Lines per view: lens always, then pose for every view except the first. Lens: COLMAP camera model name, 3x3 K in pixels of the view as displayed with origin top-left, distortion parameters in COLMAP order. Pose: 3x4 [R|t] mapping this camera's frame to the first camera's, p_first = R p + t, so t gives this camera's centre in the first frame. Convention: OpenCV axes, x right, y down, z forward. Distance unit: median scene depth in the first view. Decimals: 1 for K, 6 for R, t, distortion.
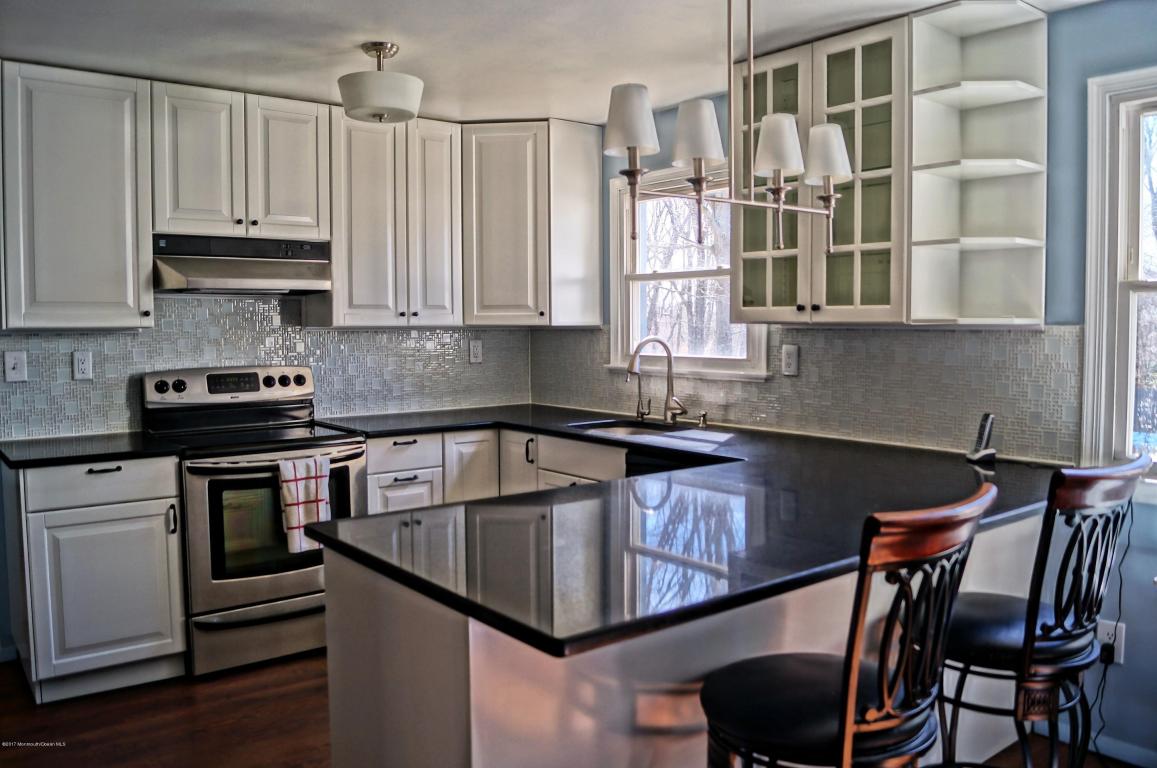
lens RADIAL K [[910.4, 0, 573.0], [0, 910.4, 385.3], [0, 0, 1]] dist [-0.064956, 0.003985]
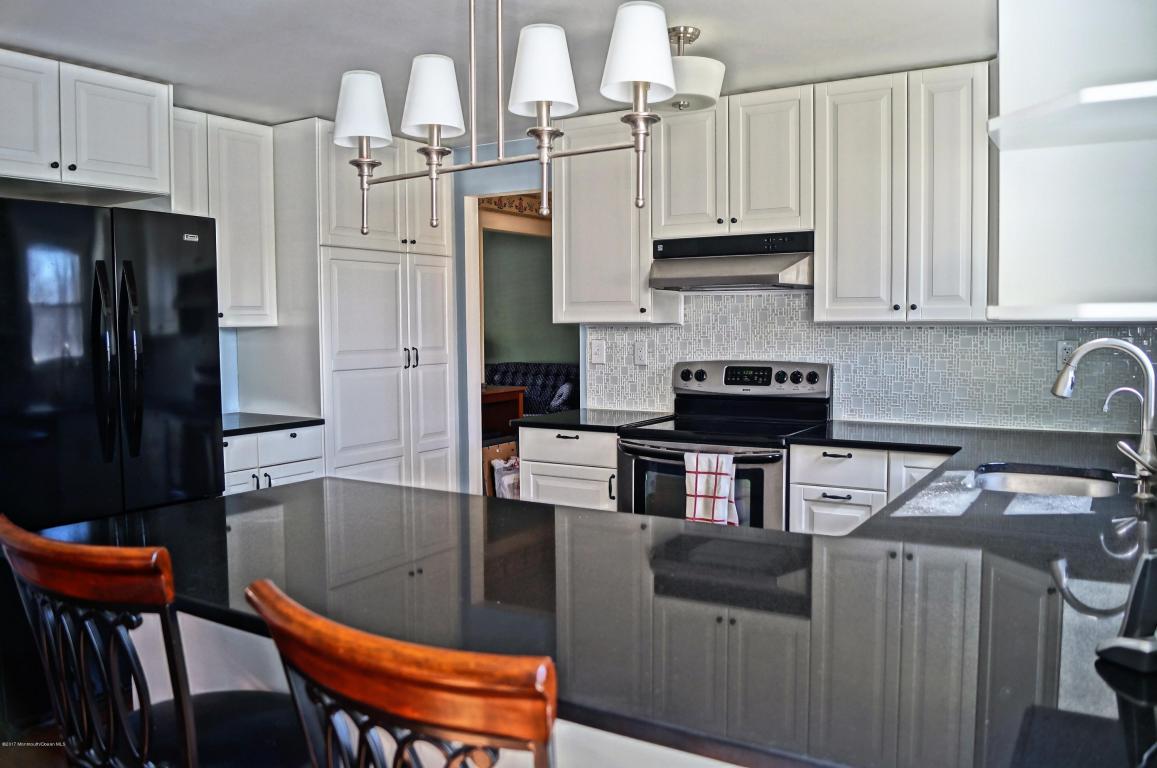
lens RADIAL K [[910.4, 0, 570.8], [0, 910.4, 391.3], [0, 0, 1]] dist [-0.064956, 0.003985]
pose [[0.341851, 0.072352, -0.936965, 0.578848], [-0.055999, 0.996828, 0.056543, -0.035576], [0.938084, 0.033140, 0.344818, 0.490195]]
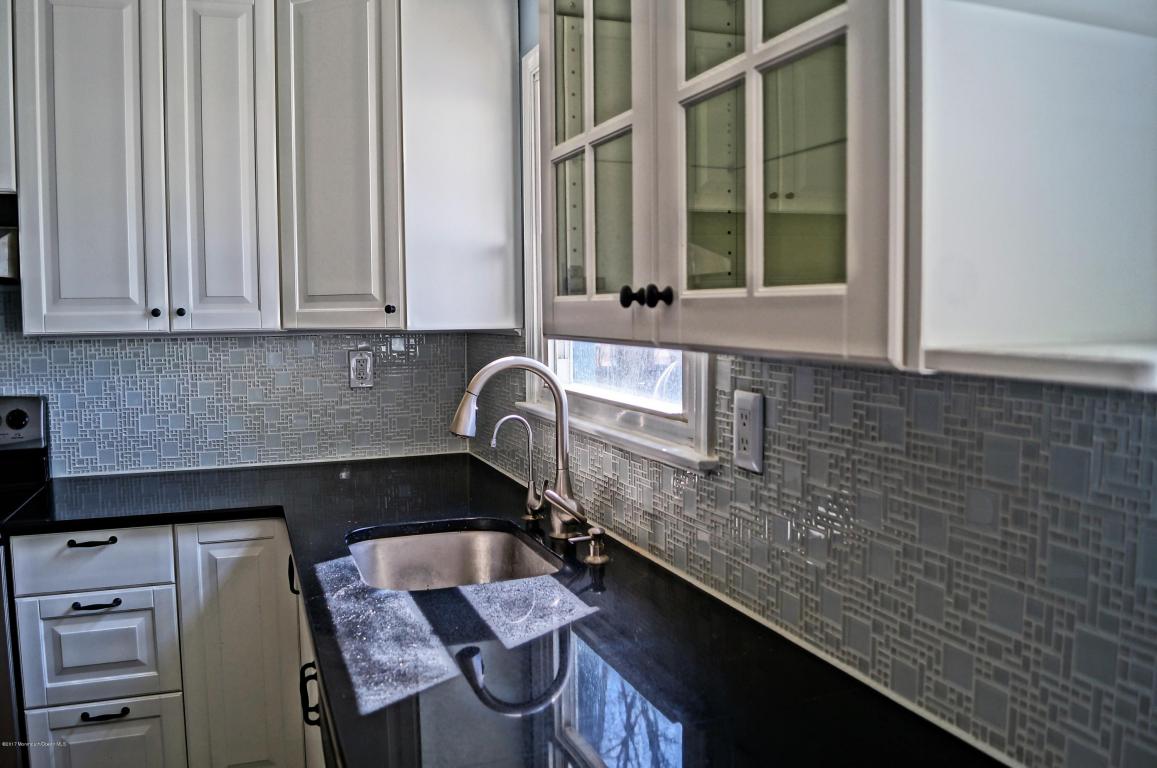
lens RADIAL K [[910.4, 0, 556.3], [0, 910.4, 375.0], [0, 0, 1]] dist [-0.064956, 0.003985]
pose [[0.948508, 0.015981, -0.316351, 0.283611], [-0.013859, 0.999864, 0.008957, -0.053811], [0.316451, -0.004111, 0.948600, 0.604710]]
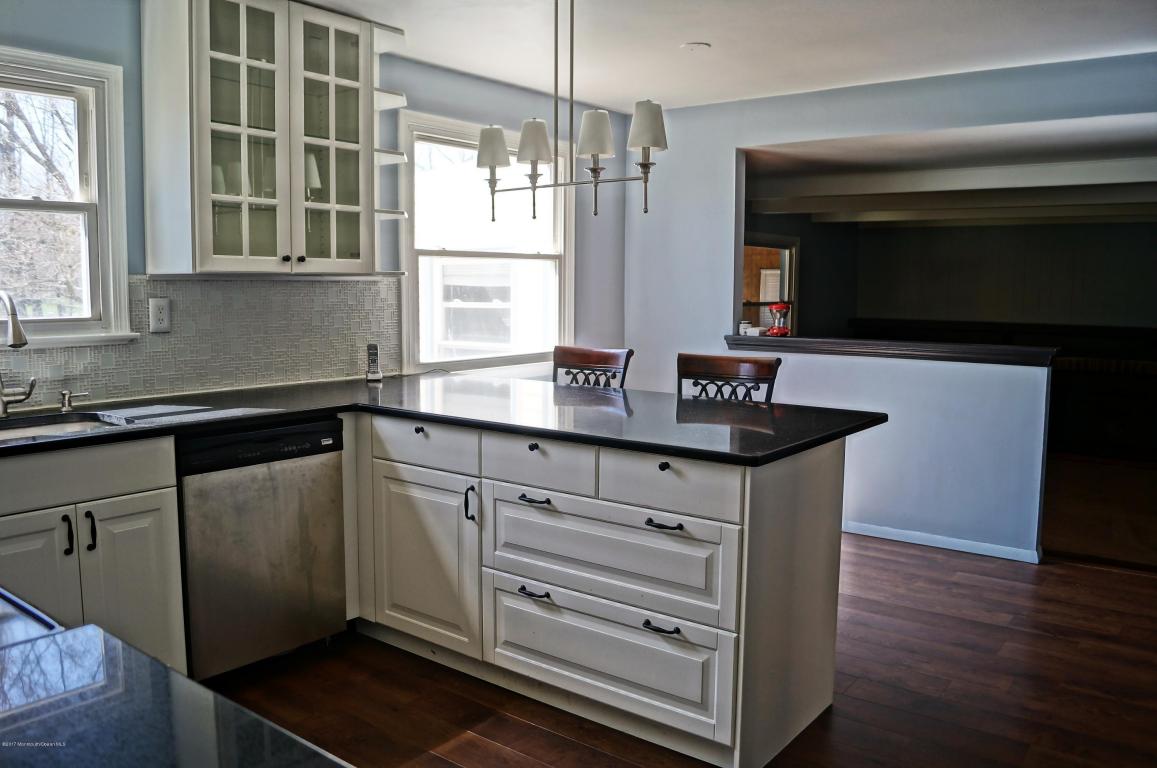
lens RADIAL K [[910.4, 0, 581.3], [0, 910.4, 382.0], [0, 0, 1]] dist [-0.064956, 0.003985]
pose [[-0.250162, -0.104251, 0.962575, -0.719995], [0.059254, 0.990674, 0.122693, -0.046292], [-0.966389, 0.087729, -0.241652, 0.816953]]
